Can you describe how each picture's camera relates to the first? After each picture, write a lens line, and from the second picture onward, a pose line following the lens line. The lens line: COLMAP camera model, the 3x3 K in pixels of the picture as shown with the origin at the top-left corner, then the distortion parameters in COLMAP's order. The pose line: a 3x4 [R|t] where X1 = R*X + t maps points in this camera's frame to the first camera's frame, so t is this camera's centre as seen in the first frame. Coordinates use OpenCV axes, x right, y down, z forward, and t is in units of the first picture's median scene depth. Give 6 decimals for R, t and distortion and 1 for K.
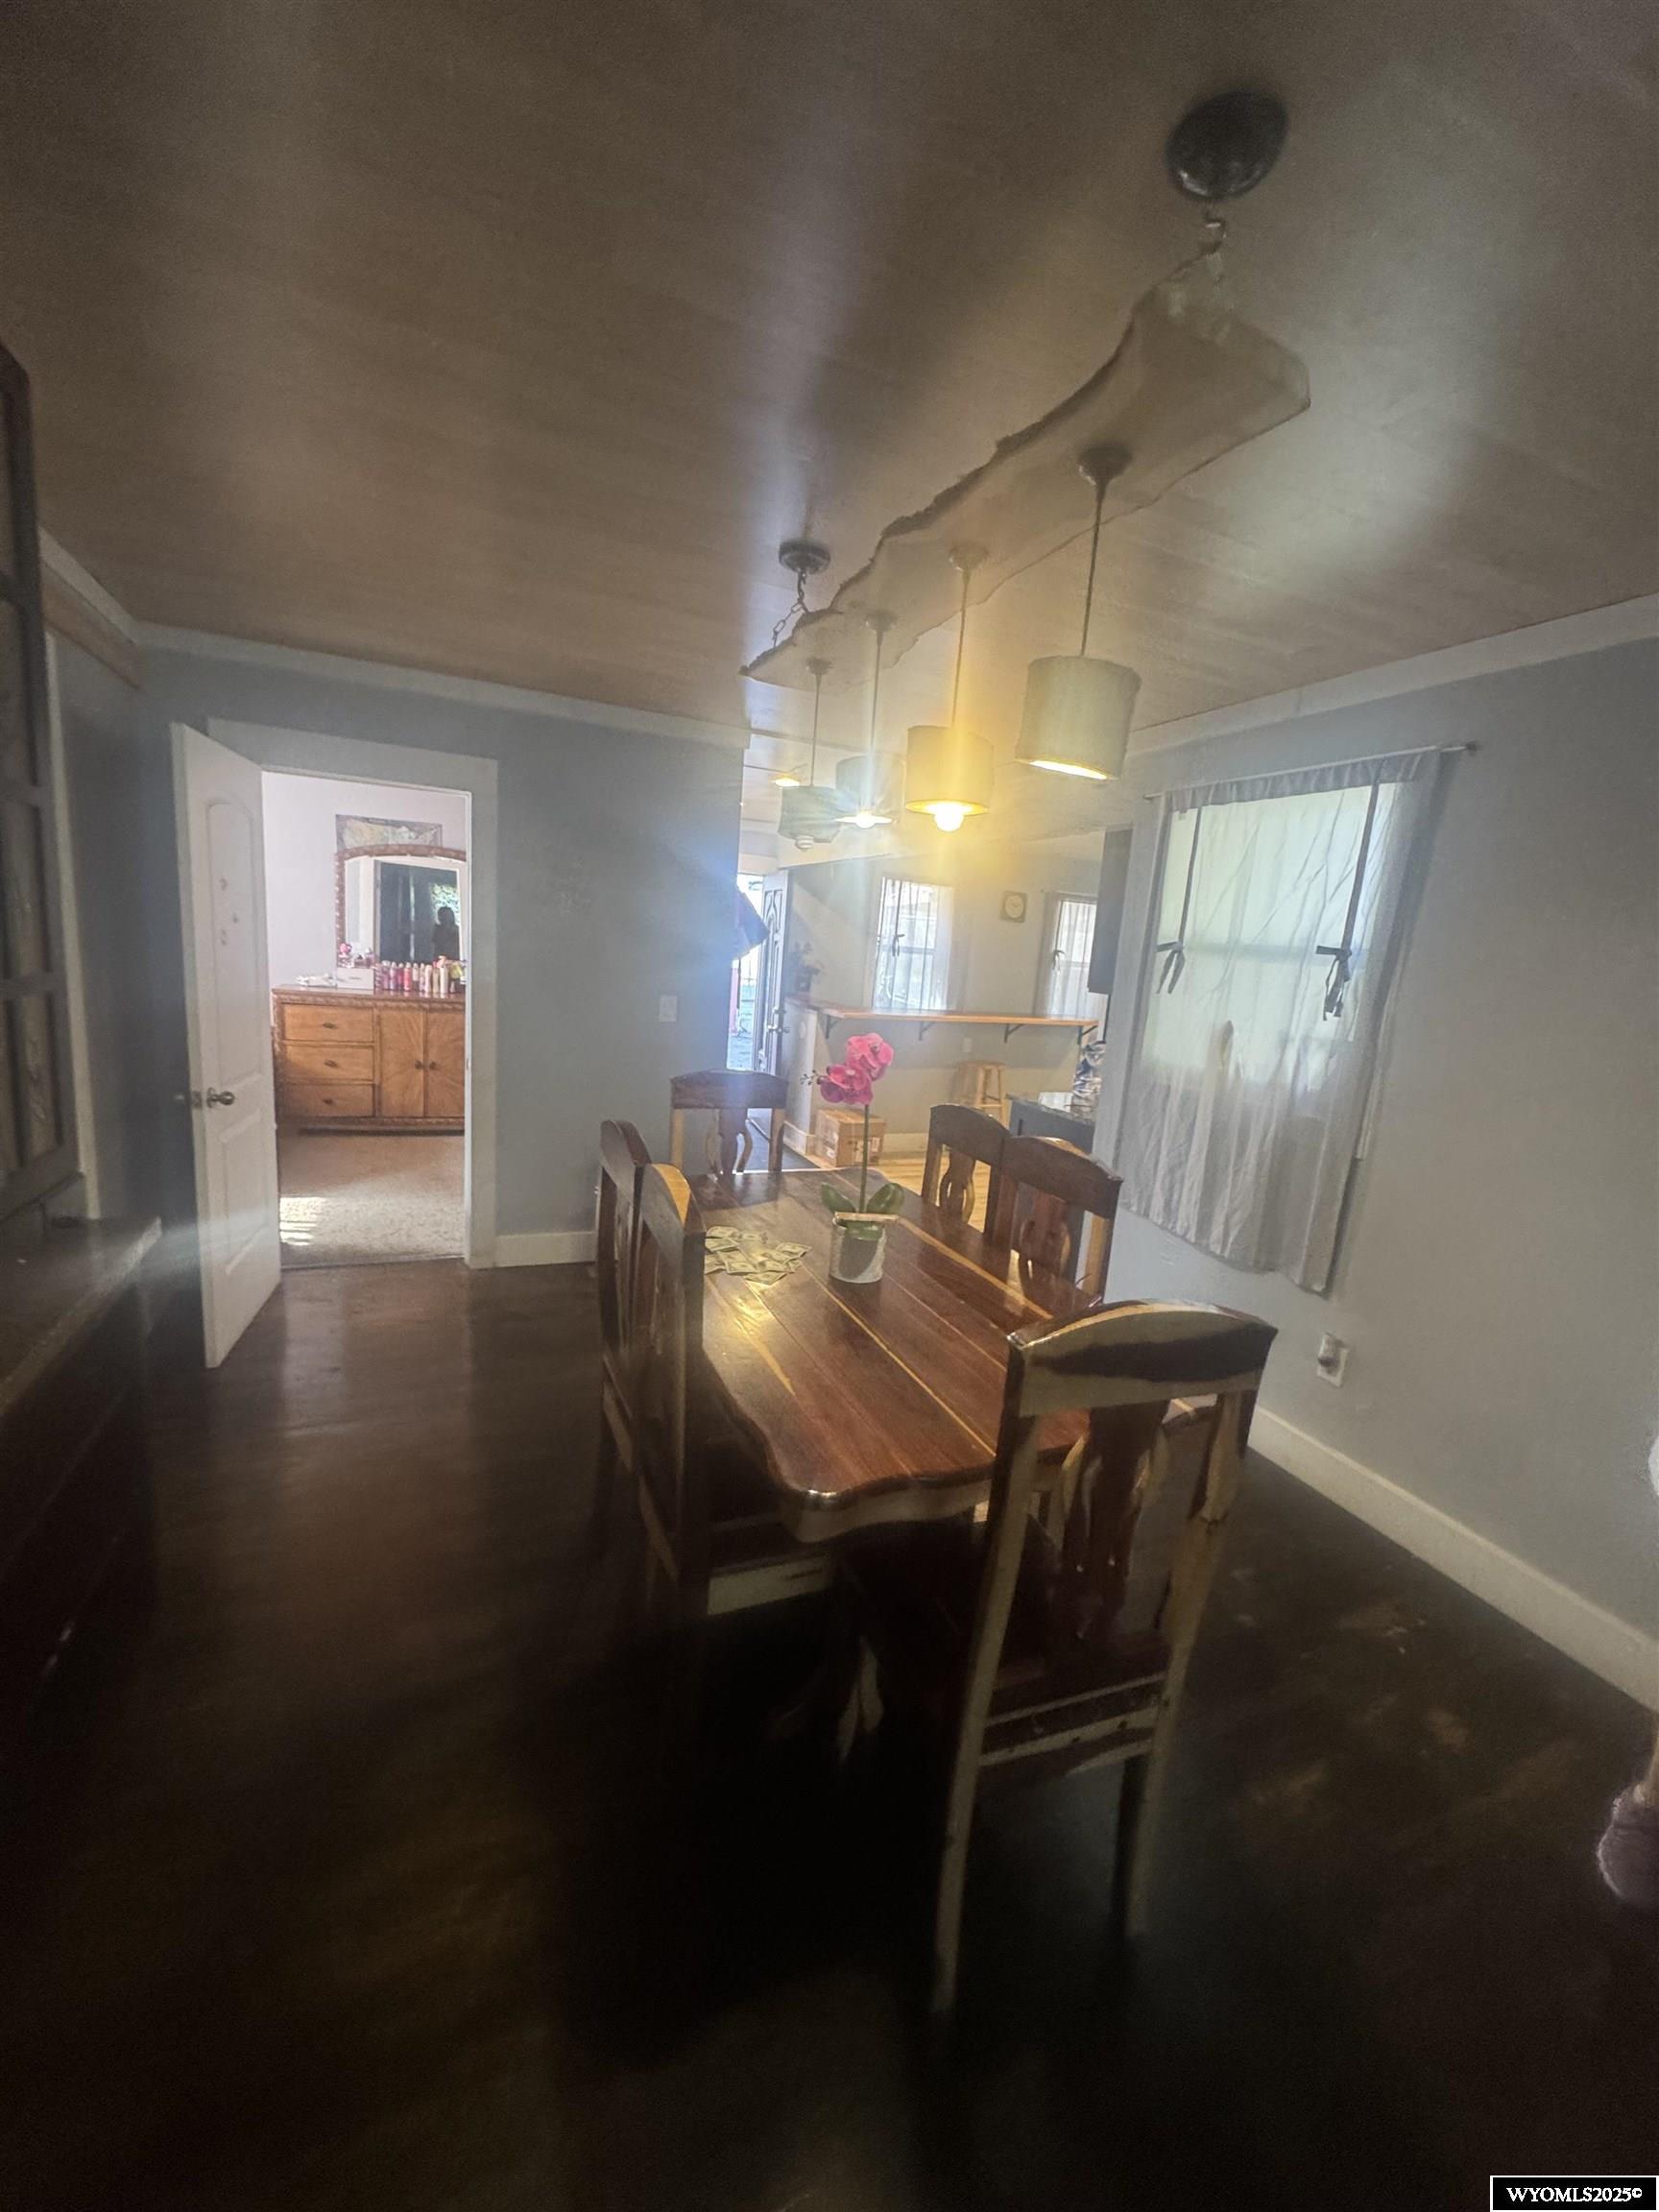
lens RADIAL K [[884.6, 0, 828.4], [0, 884.6, 1105.2], [0, 0, 1]] dist [-0.000855, -0.000017]
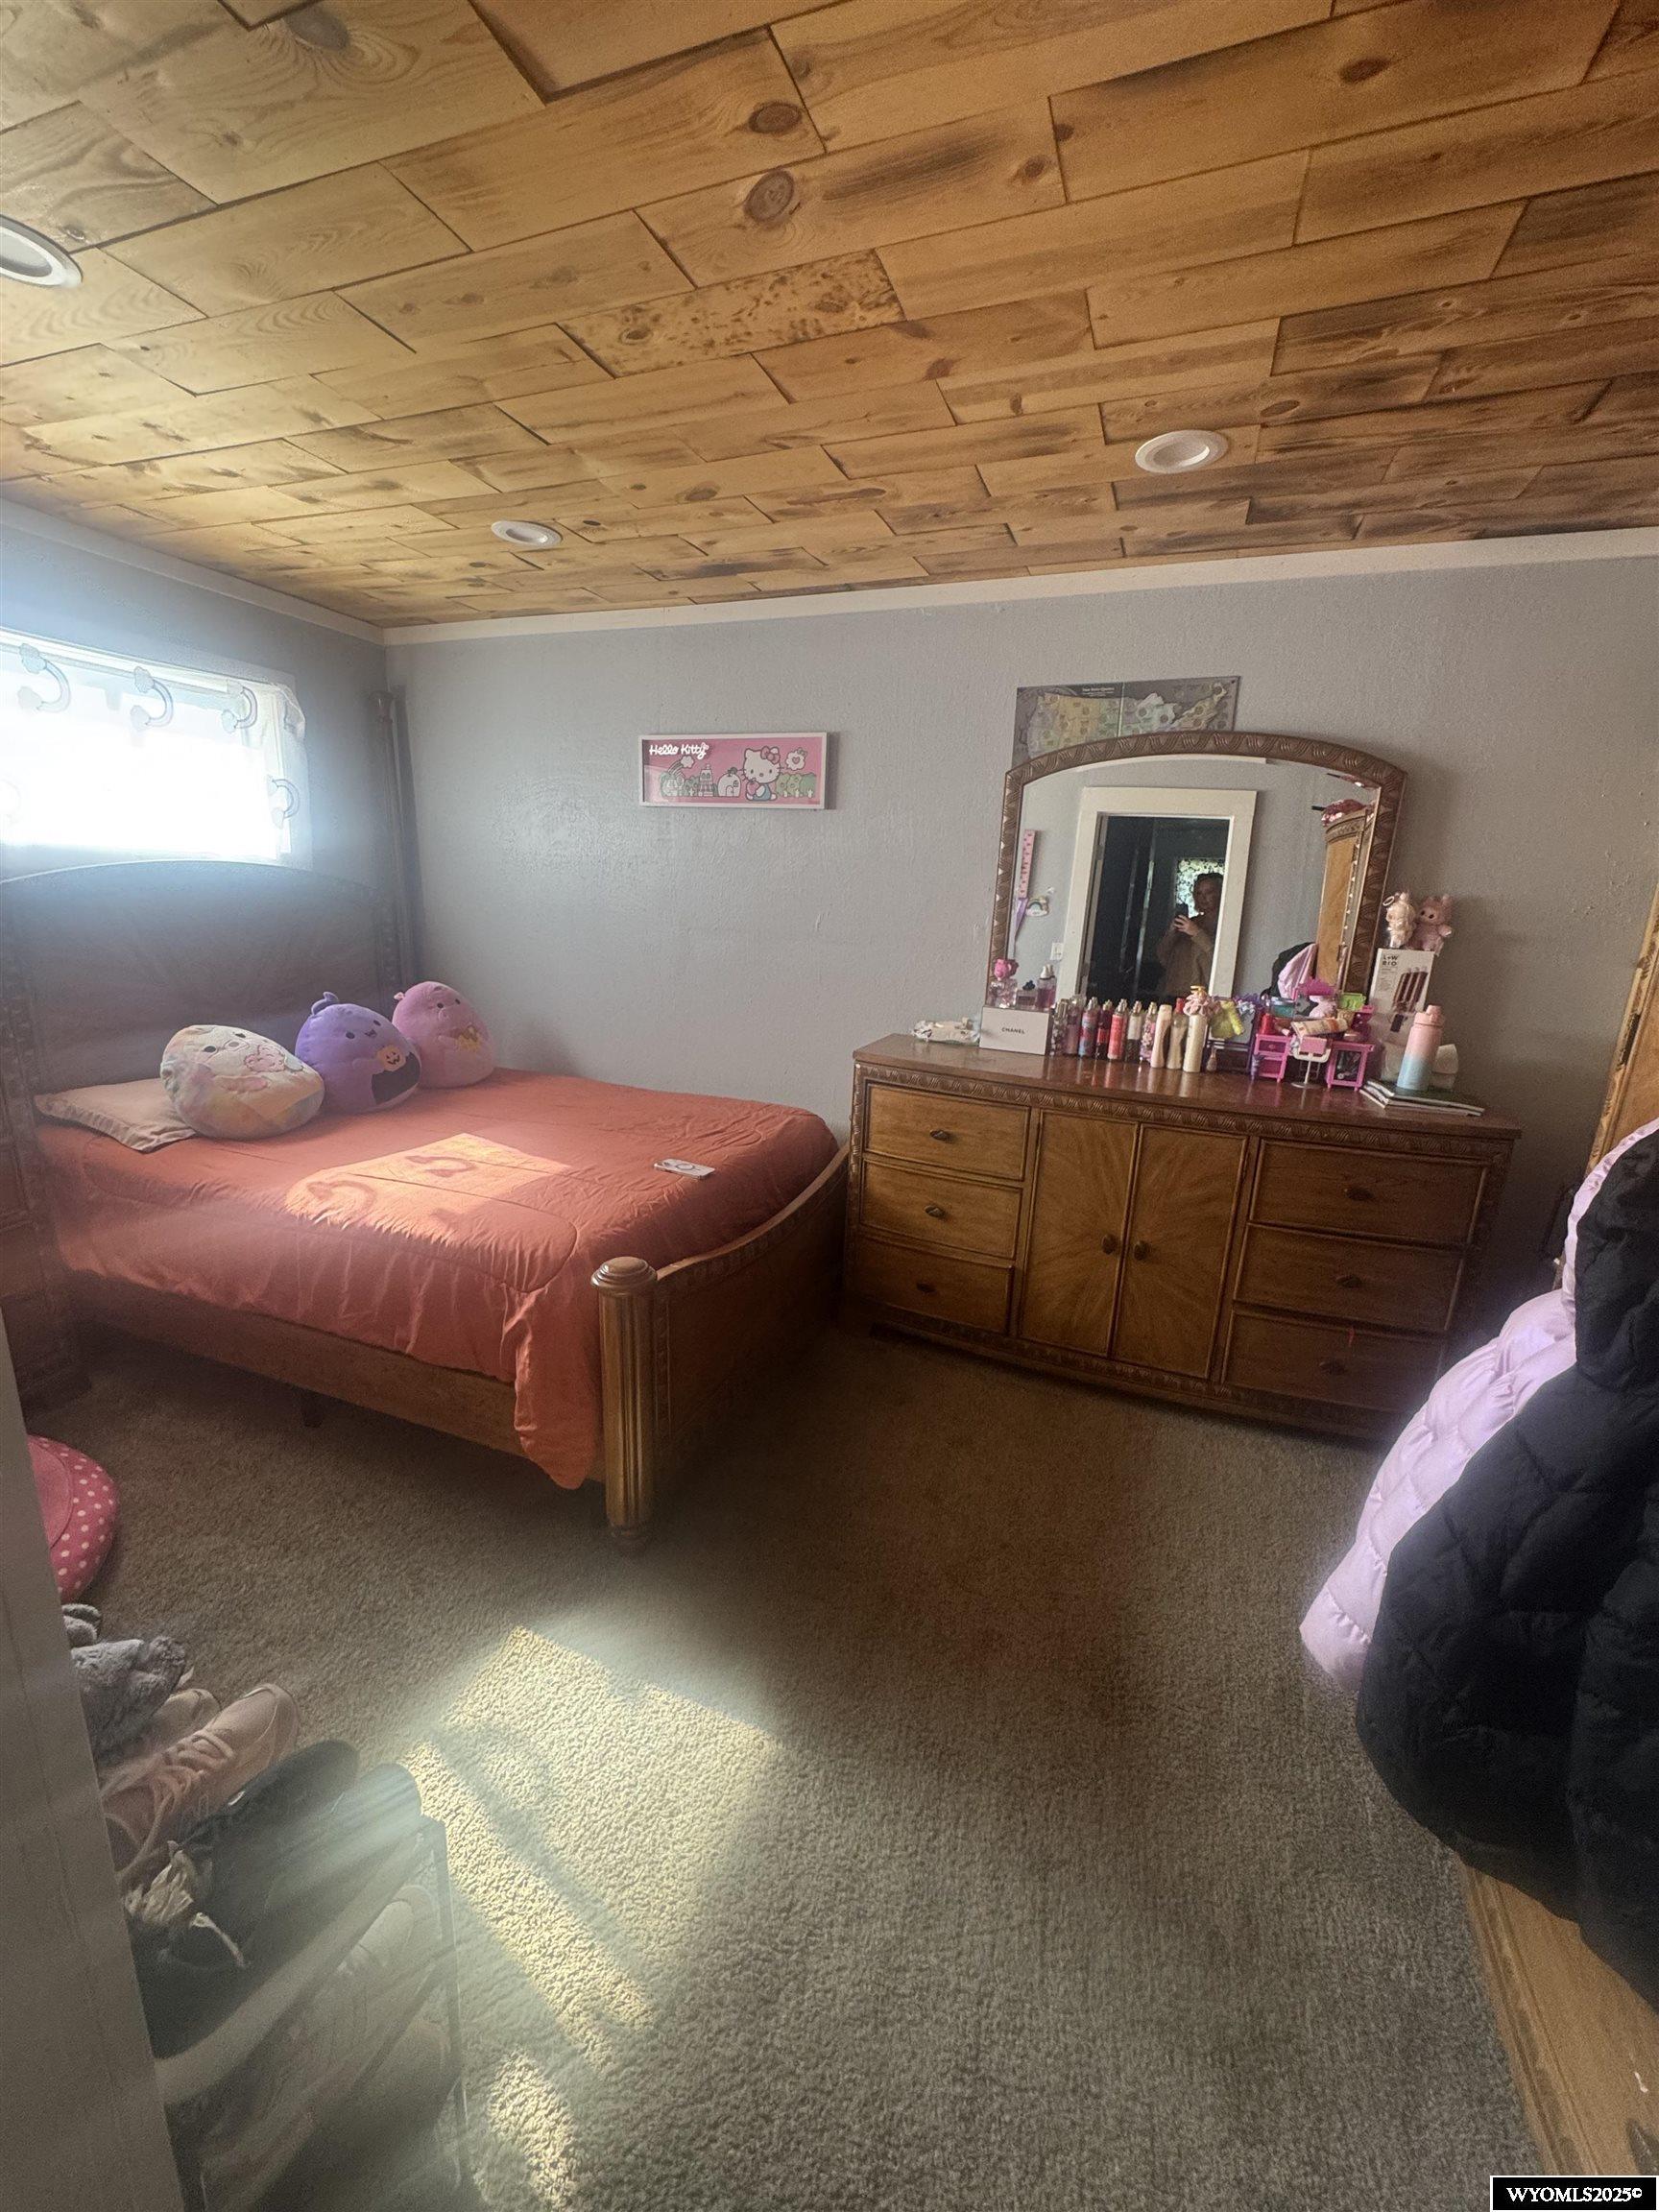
lens RADIAL K [[884.6, 0, 829.0], [0, 884.6, 1111.1], [0, 0, 1]] dist [-0.000855, -0.000017]
pose [[0.714420, 0.123705, -0.688695, -0.272908], [-0.112610, 0.991745, 0.061324, -0.119891], [0.690596, 0.033743, 0.722453, 0.591396]]
